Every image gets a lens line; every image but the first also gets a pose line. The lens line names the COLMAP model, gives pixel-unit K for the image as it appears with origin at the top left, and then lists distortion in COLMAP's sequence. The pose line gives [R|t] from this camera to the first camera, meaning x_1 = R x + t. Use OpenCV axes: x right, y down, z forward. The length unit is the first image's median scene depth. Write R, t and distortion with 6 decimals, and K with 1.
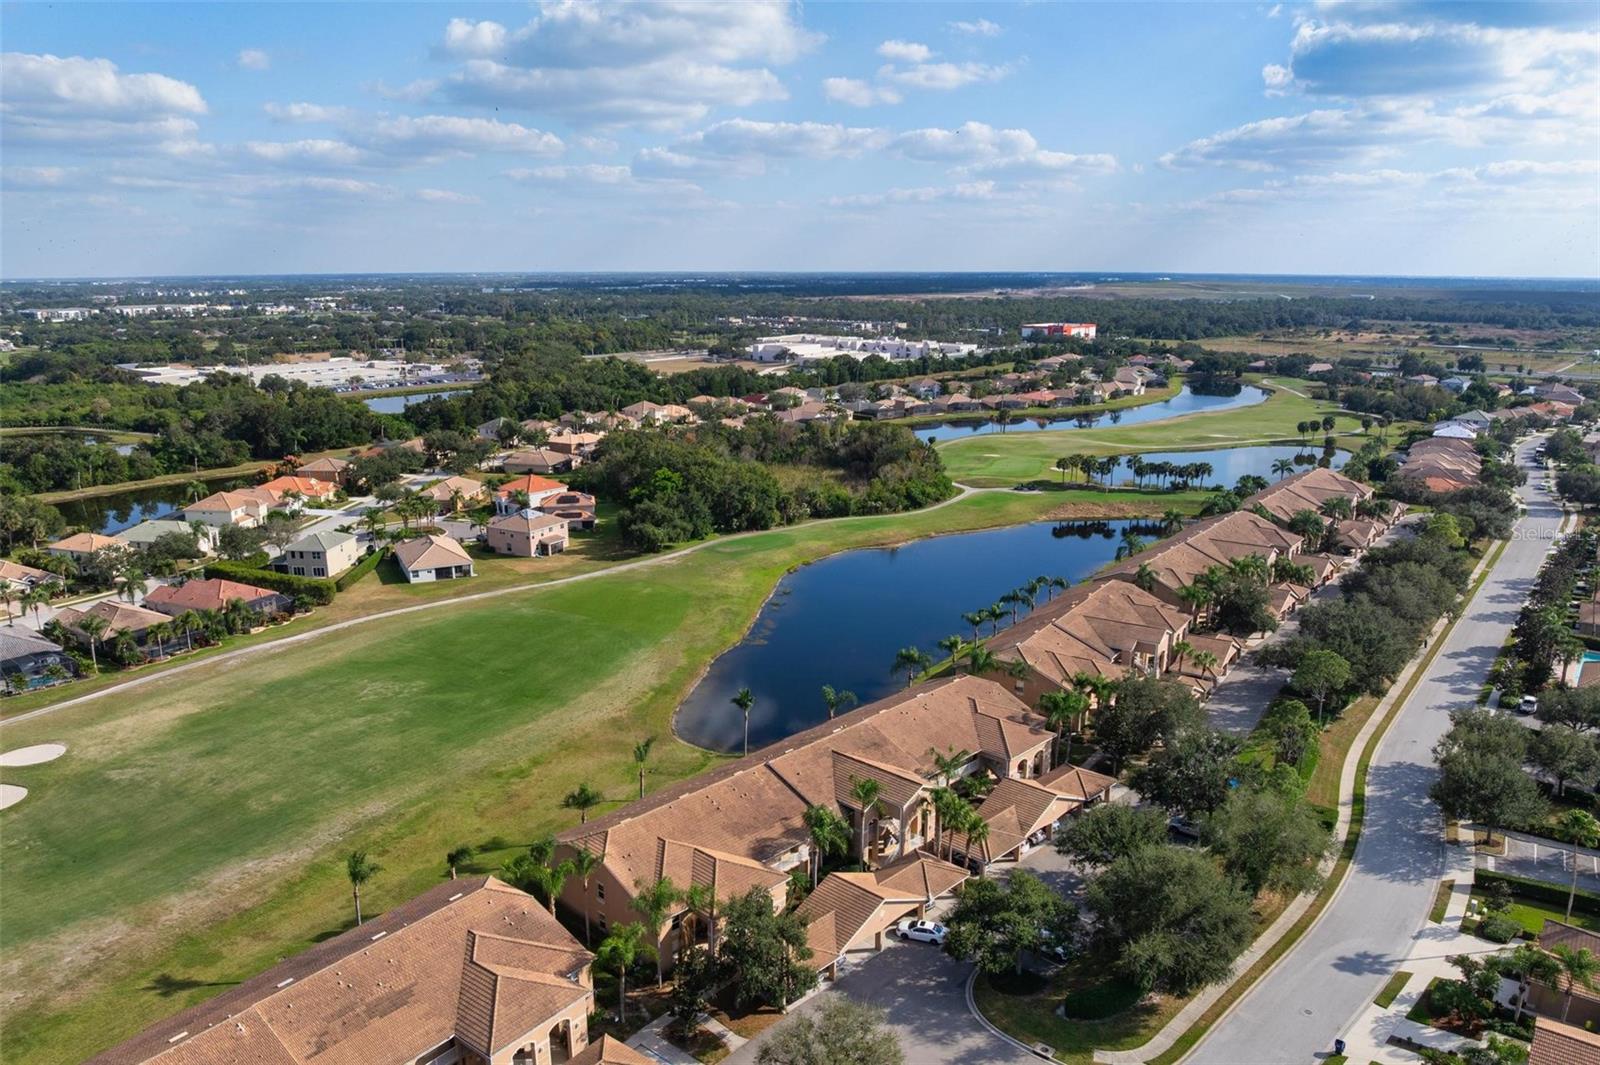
lens RADIAL K [[1139.3, 0, 823.9], [0, 1139.3, 580.4], [0, 0, 1]] dist [-0.051565, 0.015645]
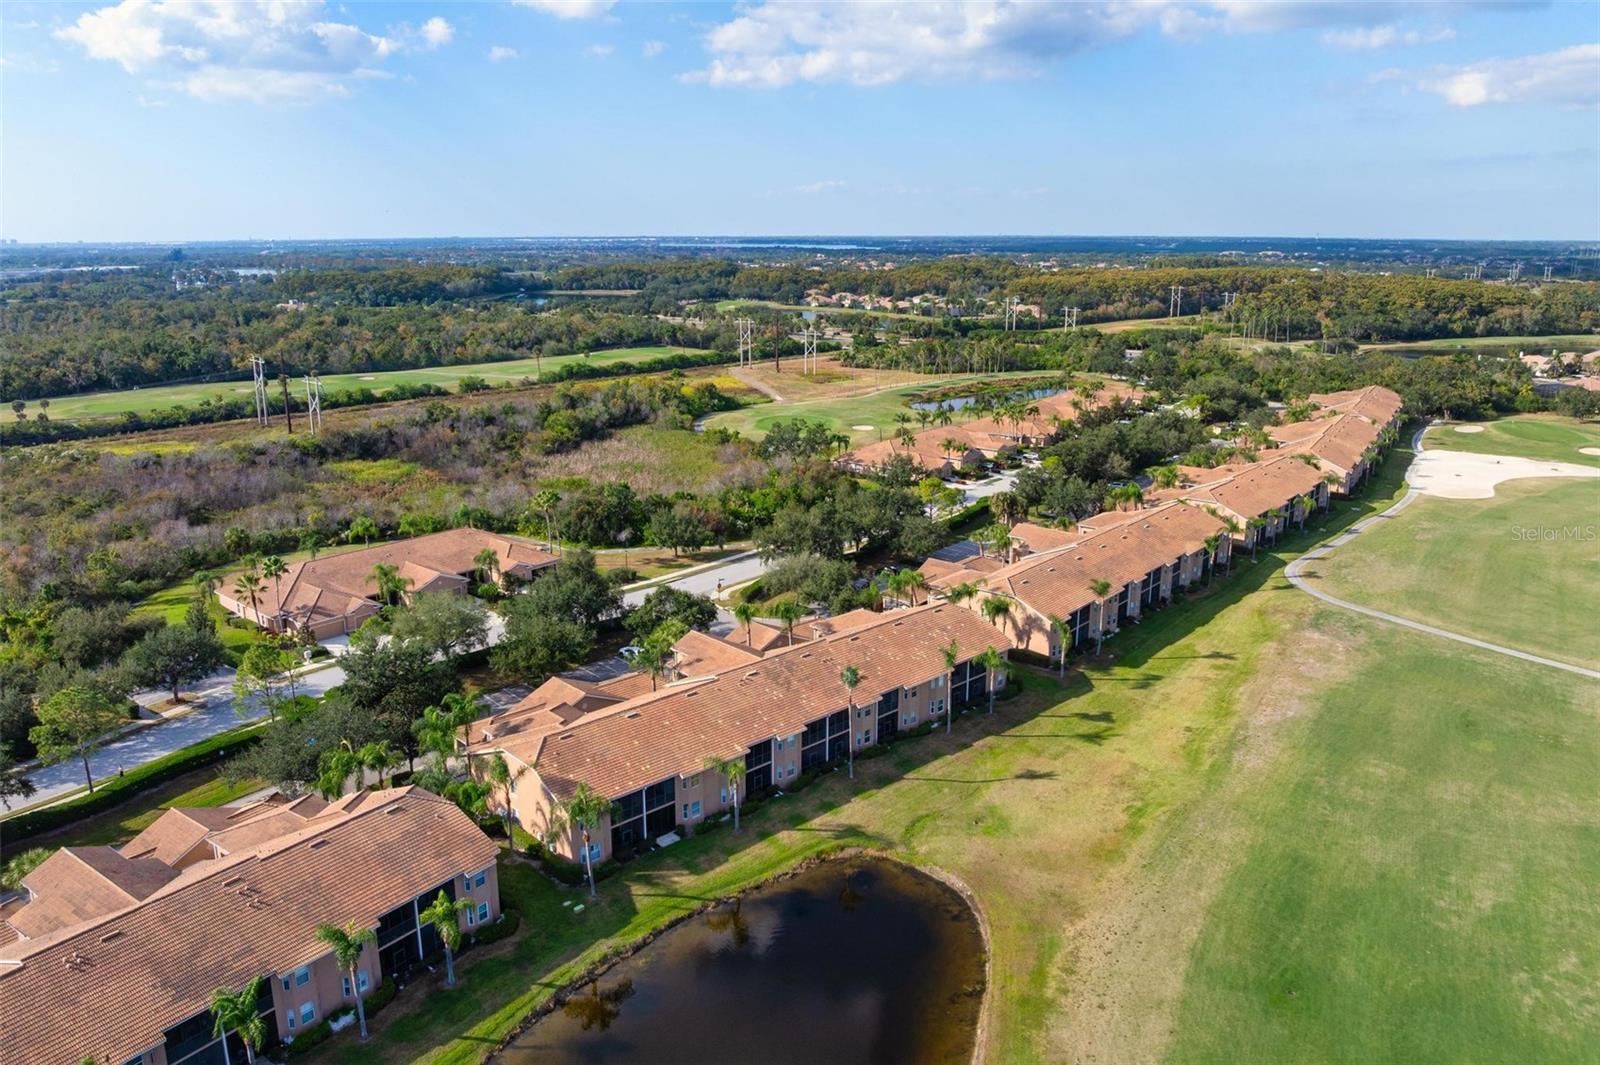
lens RADIAL K [[1139.3, 0, 792.8], [0, 1139.3, 527.4], [0, 0, 1]] dist [-0.051565, 0.015645]
pose [[-0.996404, -0.018377, 0.082713, -0.055206], [0.025109, 0.868306, 0.495392, -0.242162], [-0.080924, 0.495688, -0.864723, 0.977516]]
